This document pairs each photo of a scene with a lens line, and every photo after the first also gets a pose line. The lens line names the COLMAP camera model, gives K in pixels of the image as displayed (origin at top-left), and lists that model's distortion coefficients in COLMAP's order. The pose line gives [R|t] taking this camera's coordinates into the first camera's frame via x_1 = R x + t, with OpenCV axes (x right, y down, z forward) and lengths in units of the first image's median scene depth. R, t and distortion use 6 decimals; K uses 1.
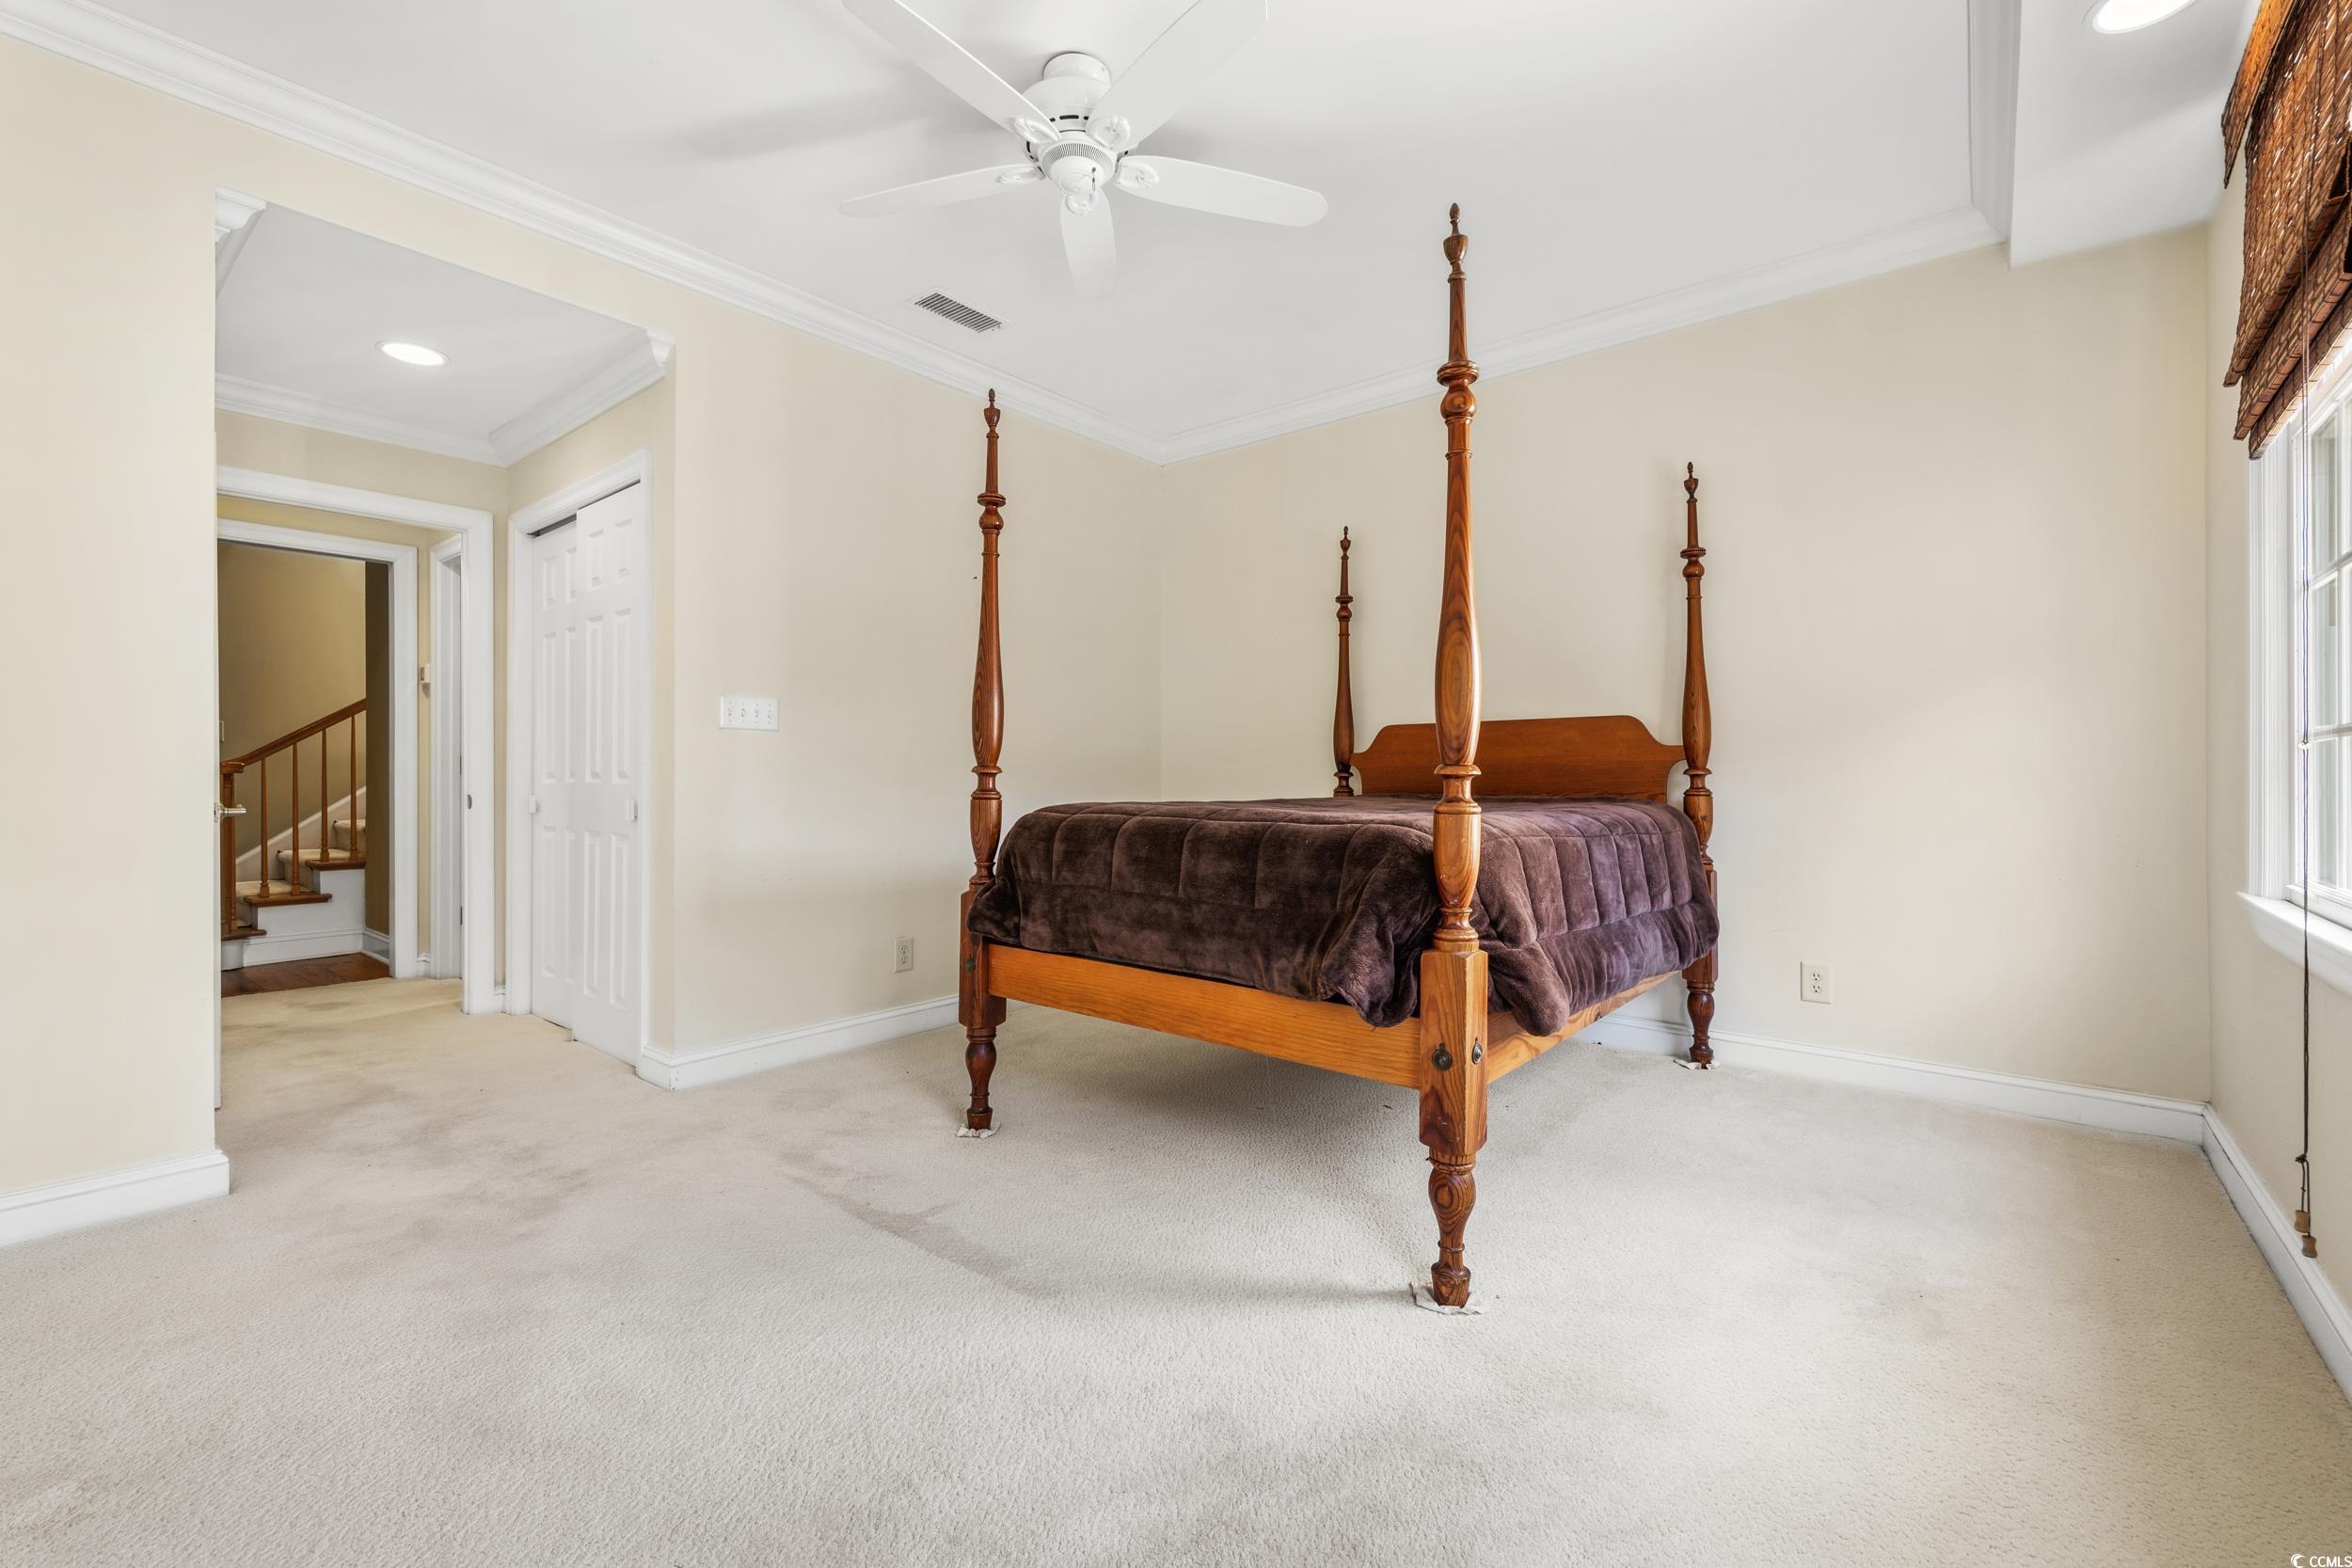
lens RADIAL K [[978.2, 0, 1191.2], [0, 978.2, 781.0], [0, 0, 1]] dist [0.000624, 0.000009]
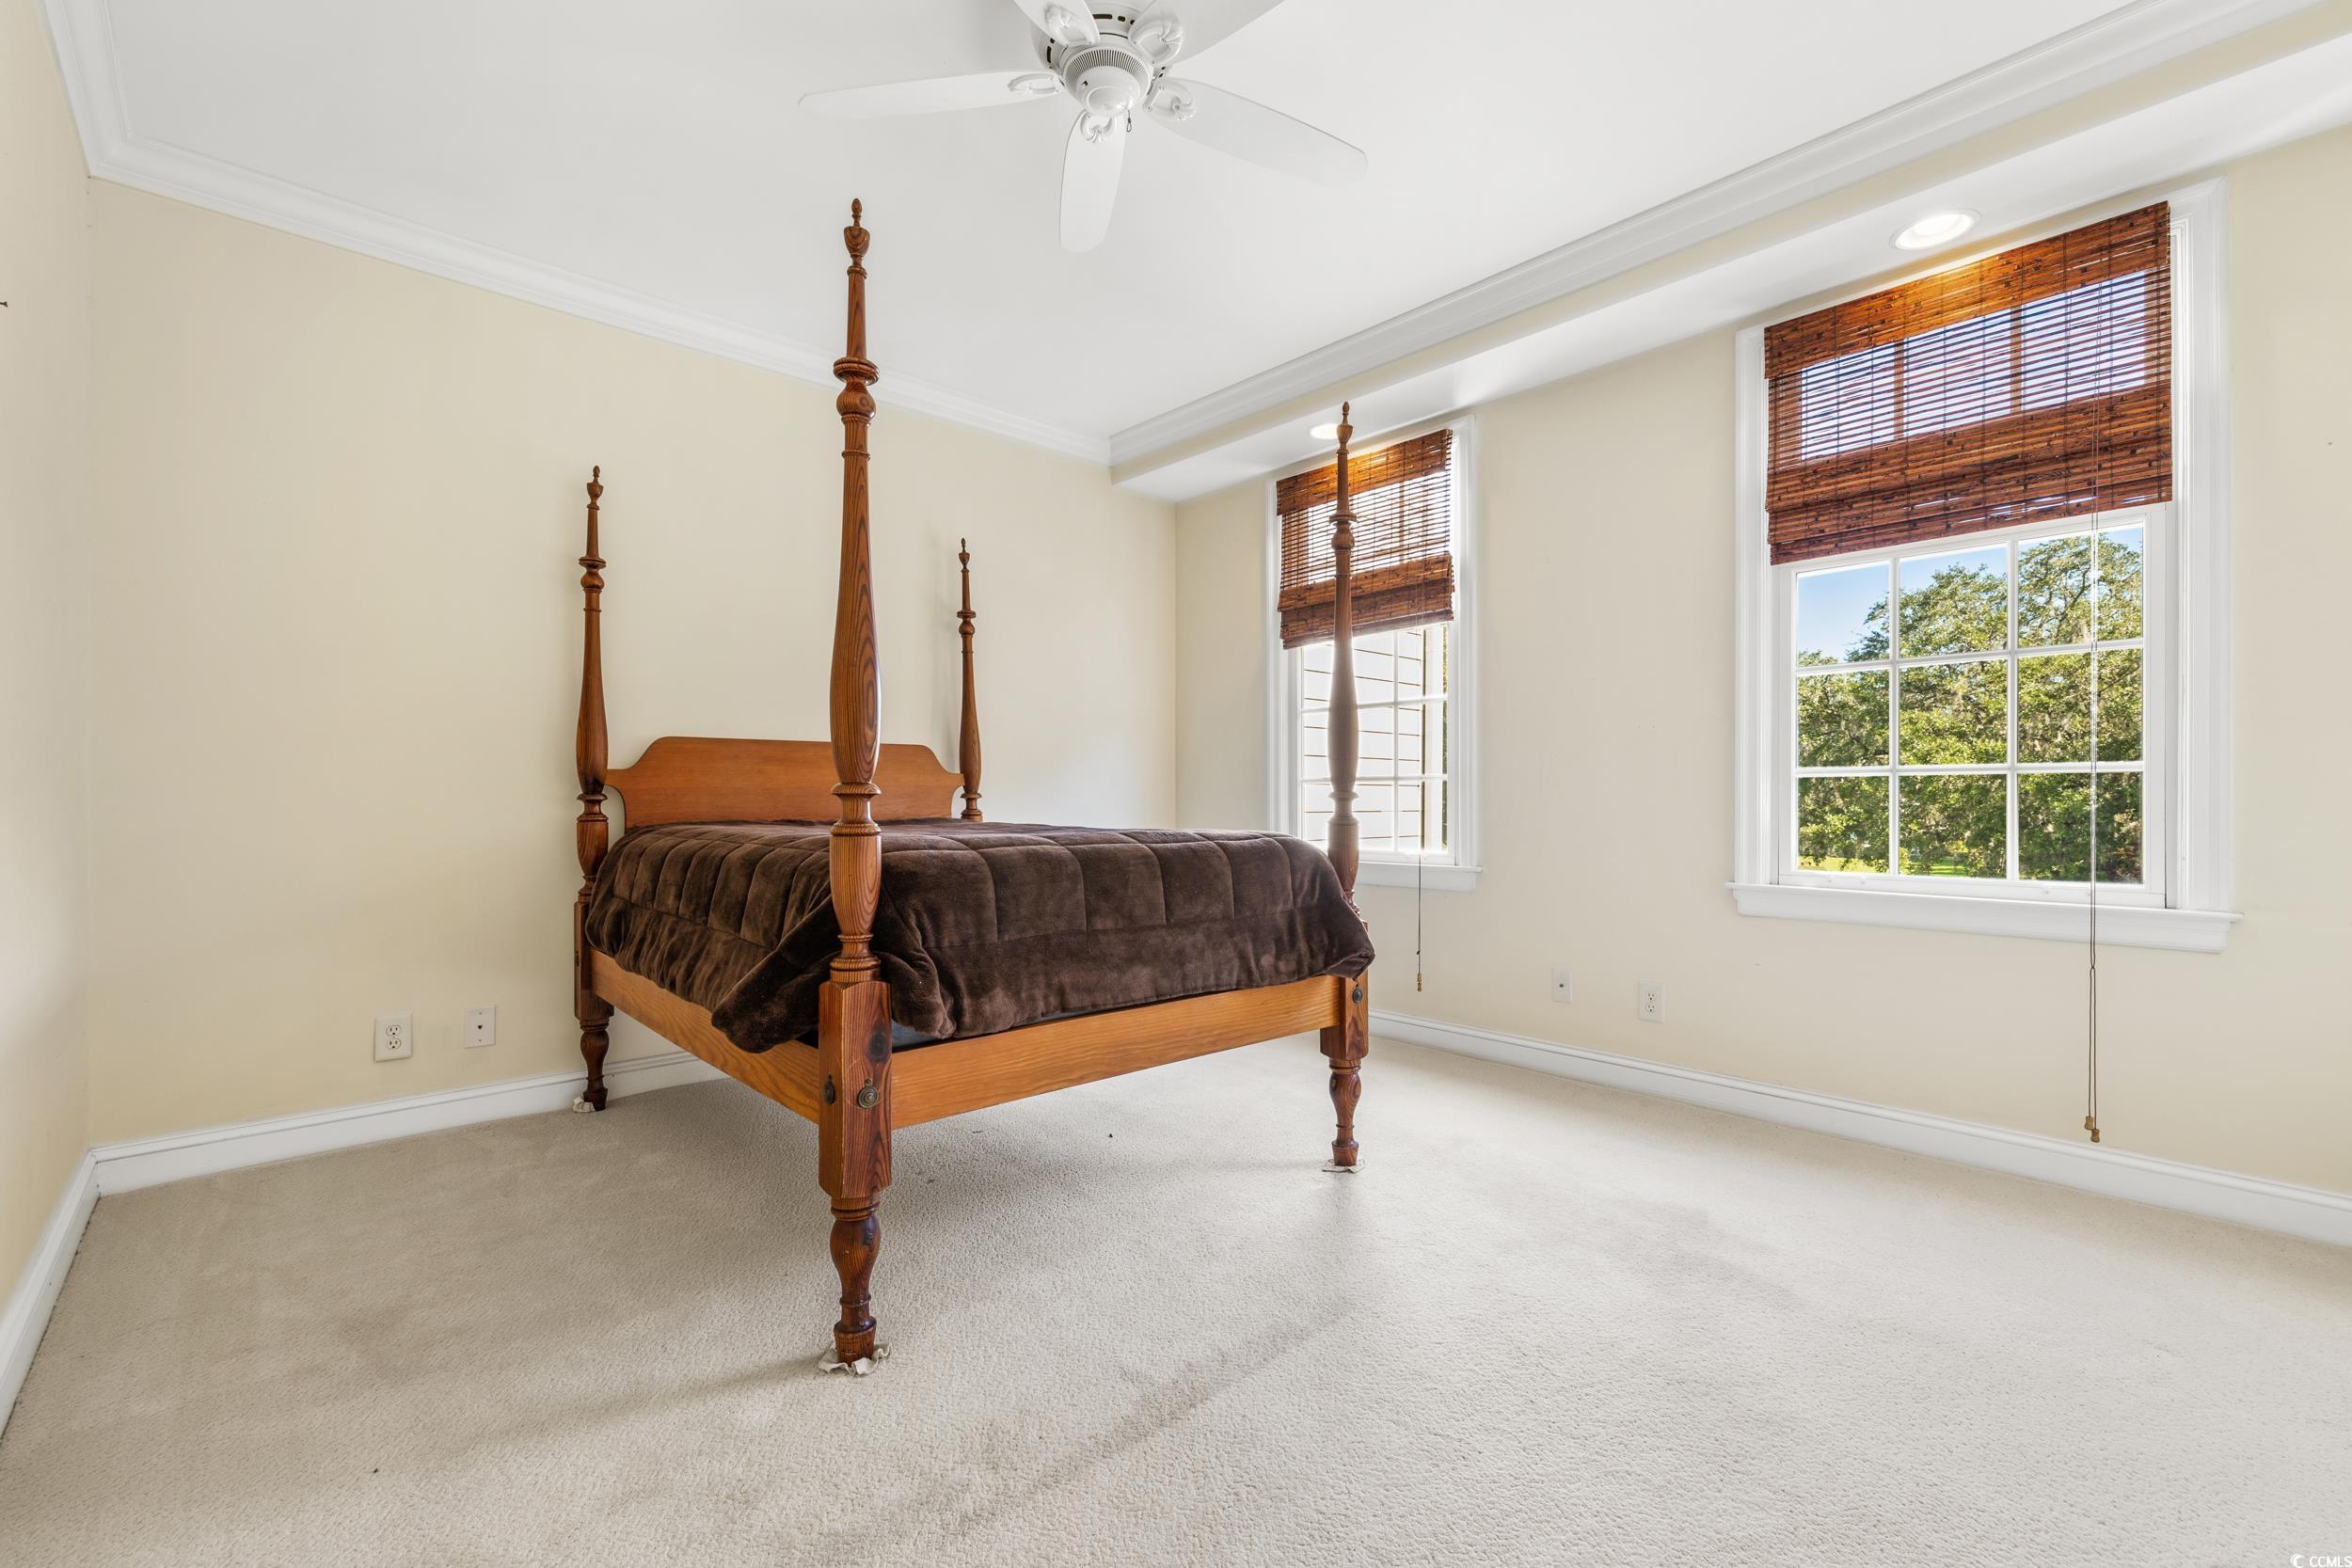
lens RADIAL K [[991.1, 0, 1187.7], [0, 991.1, 790.8], [0, 0, 1]] dist [0.000220, -0.000637]
pose [[0.148667, 0.006819, 0.988864, -0.656215], [0.005534, 0.999955, -0.007728, -0.003820], [-0.988872, 0.006621, 0.148623, 0.548265]]
